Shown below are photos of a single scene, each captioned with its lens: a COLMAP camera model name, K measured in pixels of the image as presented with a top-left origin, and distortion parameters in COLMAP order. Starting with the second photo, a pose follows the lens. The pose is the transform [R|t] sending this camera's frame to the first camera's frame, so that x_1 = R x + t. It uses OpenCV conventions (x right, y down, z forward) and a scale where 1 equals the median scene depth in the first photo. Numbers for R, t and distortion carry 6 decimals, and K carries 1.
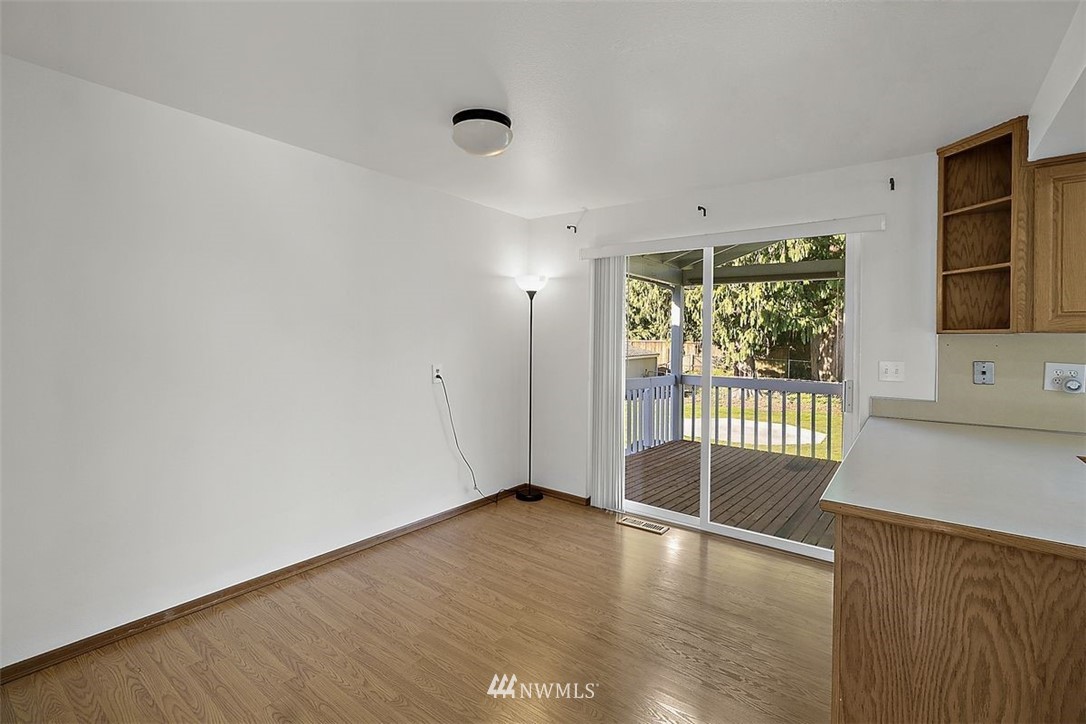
lens RADIAL K [[502.1, 0, 533.9], [0, 502.1, 338.5], [0, 0, 1]] dist [0.004154, 0.000853]
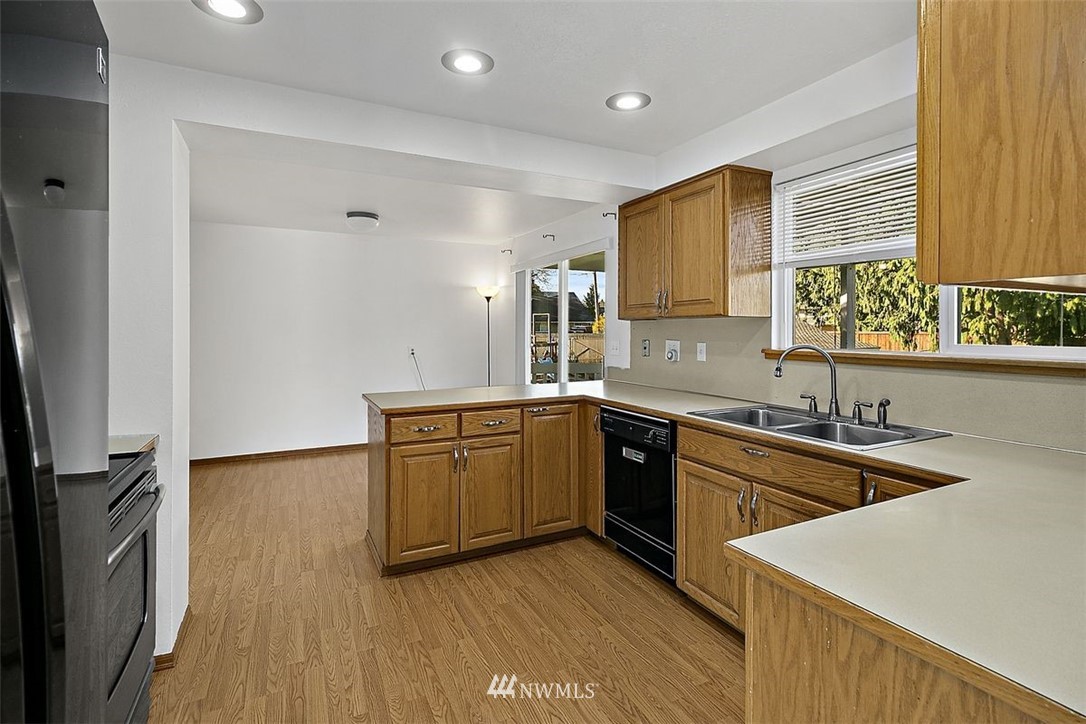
lens RADIAL K [[502.1, 0, 533.9], [0, 502.1, 338.5], [0, 0, 1]] dist [0.004154, 0.000853]
pose [[0.900109, -0.005738, -0.435626, 1.227970], [0.010879, 0.999898, 0.009307, 0.024785], [0.435528, -0.013117, 0.900080, -0.397760]]
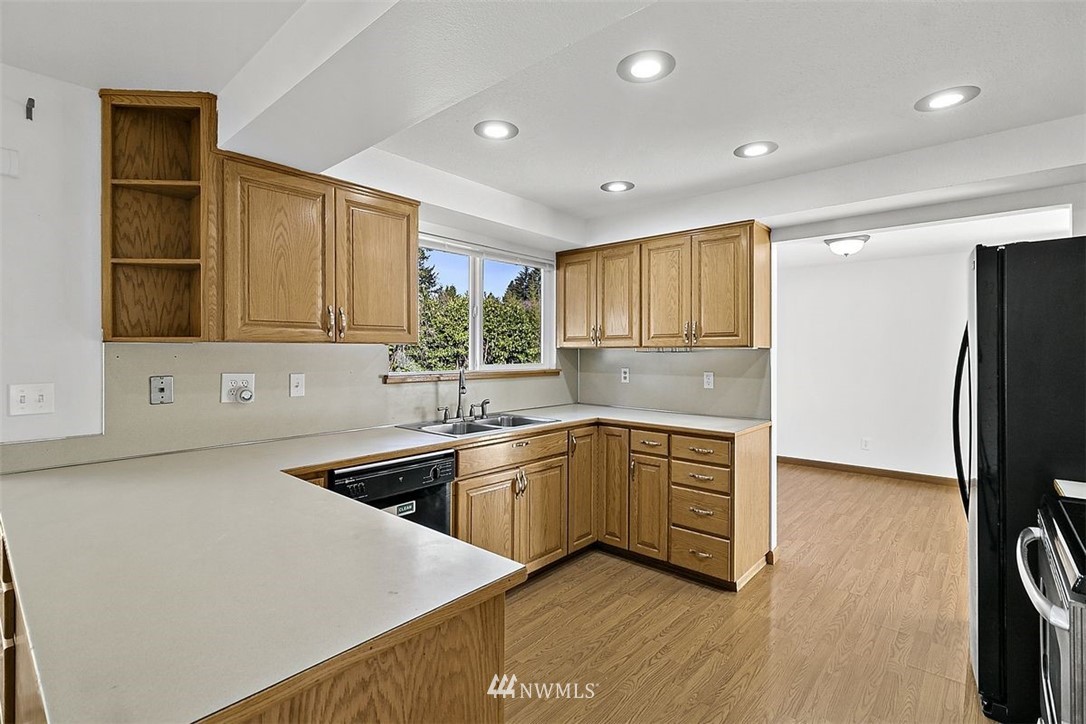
lens RADIAL K [[499.8, 0, 544.2], [0, 499.8, 350.4], [0, 0, 1]] dist [0.002020, 0.000011]
pose [[0.062764, -0.009088, 0.997987, 0.119039], [0.002604, 0.999957, 0.008942, -0.002043], [-0.998025, 0.002038, 0.062785, 0.327939]]
